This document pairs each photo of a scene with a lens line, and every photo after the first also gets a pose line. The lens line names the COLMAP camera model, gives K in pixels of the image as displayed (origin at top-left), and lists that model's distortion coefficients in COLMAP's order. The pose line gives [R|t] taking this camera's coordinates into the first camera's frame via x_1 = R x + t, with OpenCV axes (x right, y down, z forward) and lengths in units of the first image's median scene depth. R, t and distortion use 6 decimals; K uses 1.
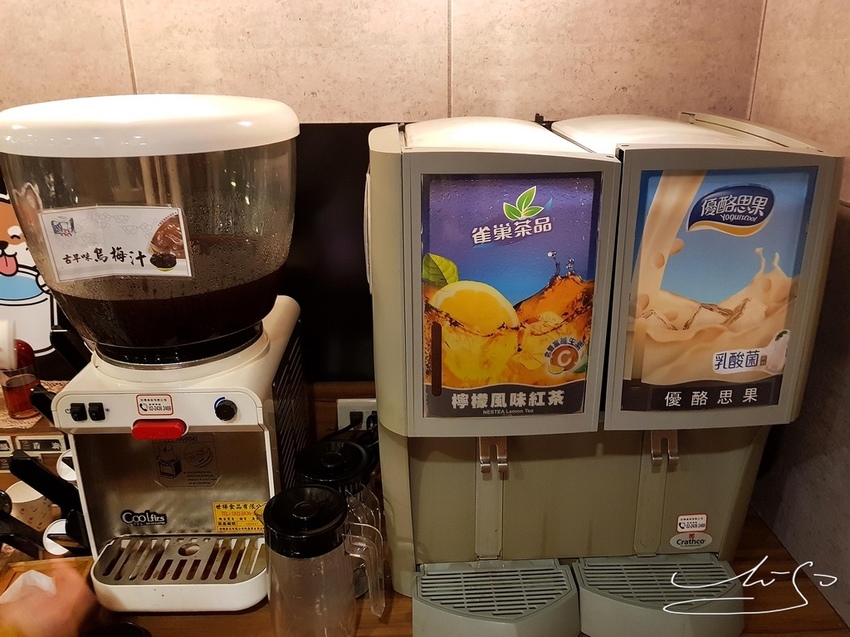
lens RADIAL K [[694.5, 0, 427.1], [0, 694.5, 302.1], [0, 0, 1]] dist [-0.010669, -0.005617]
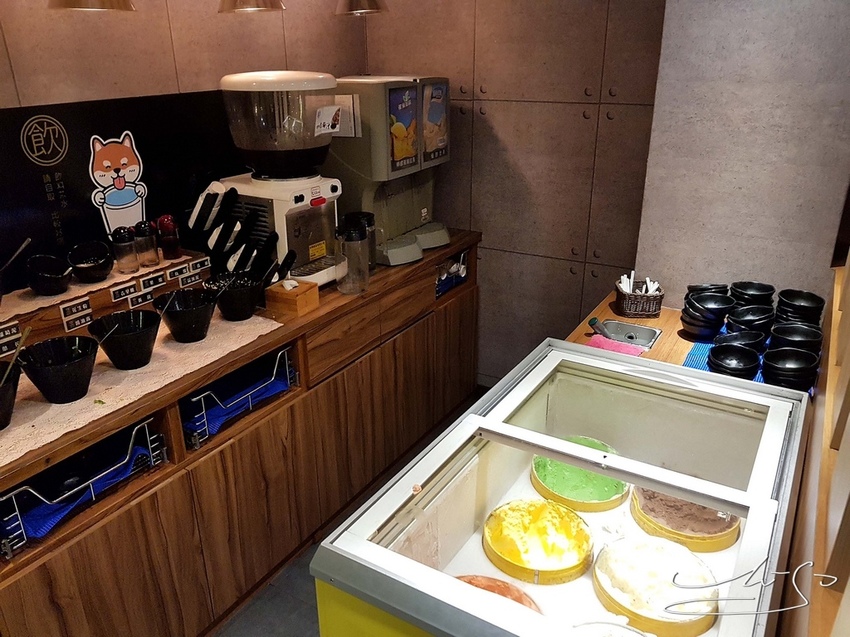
lens RADIAL K [[665.8, 0, 417.6], [0, 665.8, 302.9], [0, 0, 1]] dist [-0.008015, -0.007807]
pose [[0.546759, -0.306953, 0.778996, -1.869441], [0.295915, 0.941176, 0.163161, 0.205713], [-0.783255, 0.141307, 0.605428, -0.604722]]
